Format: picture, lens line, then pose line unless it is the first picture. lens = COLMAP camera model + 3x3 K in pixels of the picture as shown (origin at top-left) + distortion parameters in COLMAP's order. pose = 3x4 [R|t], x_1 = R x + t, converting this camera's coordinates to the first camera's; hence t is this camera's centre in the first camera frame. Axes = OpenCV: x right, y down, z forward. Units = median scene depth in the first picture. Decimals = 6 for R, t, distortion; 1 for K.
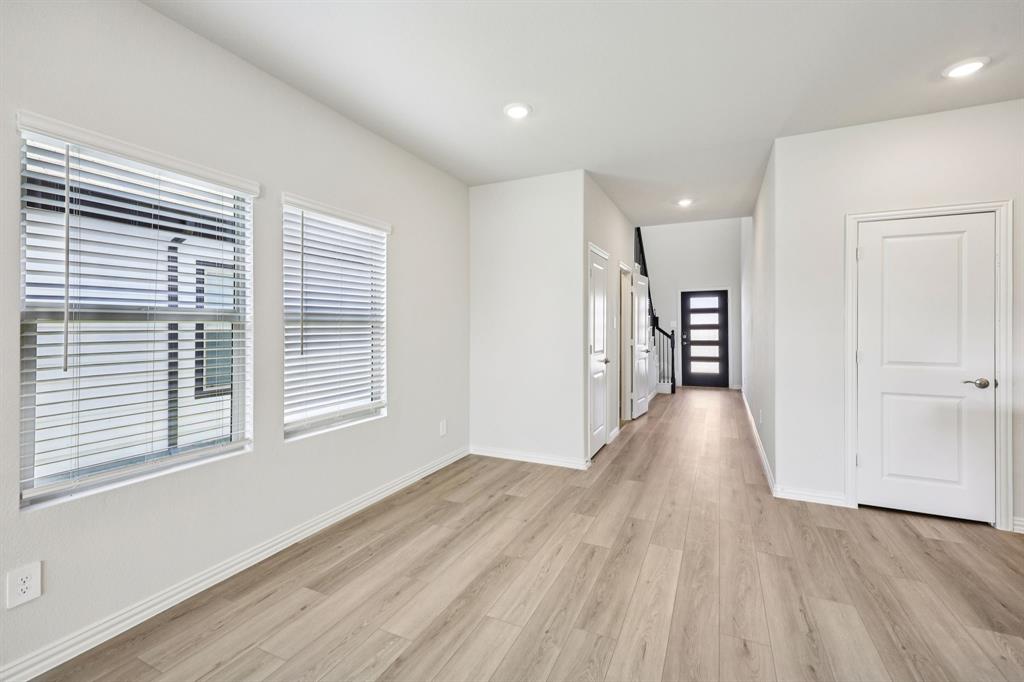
lens RADIAL K [[418.6, 0, 516.5], [0, 418.6, 326.7], [0, 0, 1]] dist [0.011672, 0.000508]
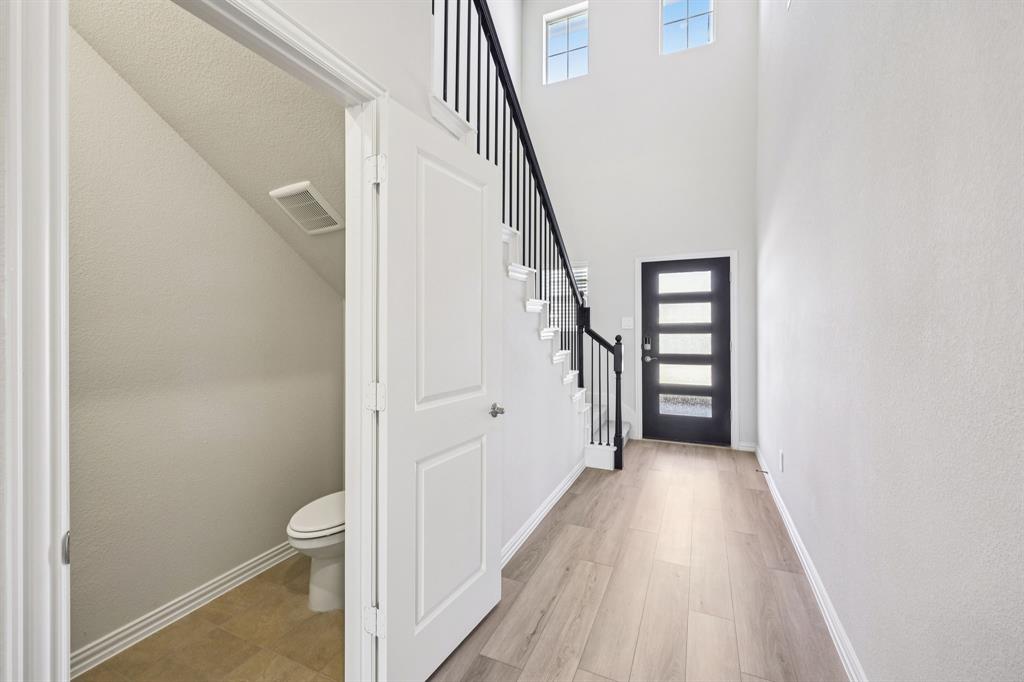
lens RADIAL K [[418.6, 0, 510.7], [0, 418.6, 331.1], [0, 0, 1]] dist [0.011672, 0.000508]
pose [[0.999841, 0.000888, 0.017807, 0.223585], [-0.001016, 0.999974, 0.007188, -0.000131], [-0.017800, -0.007205, 0.999816, 0.485114]]
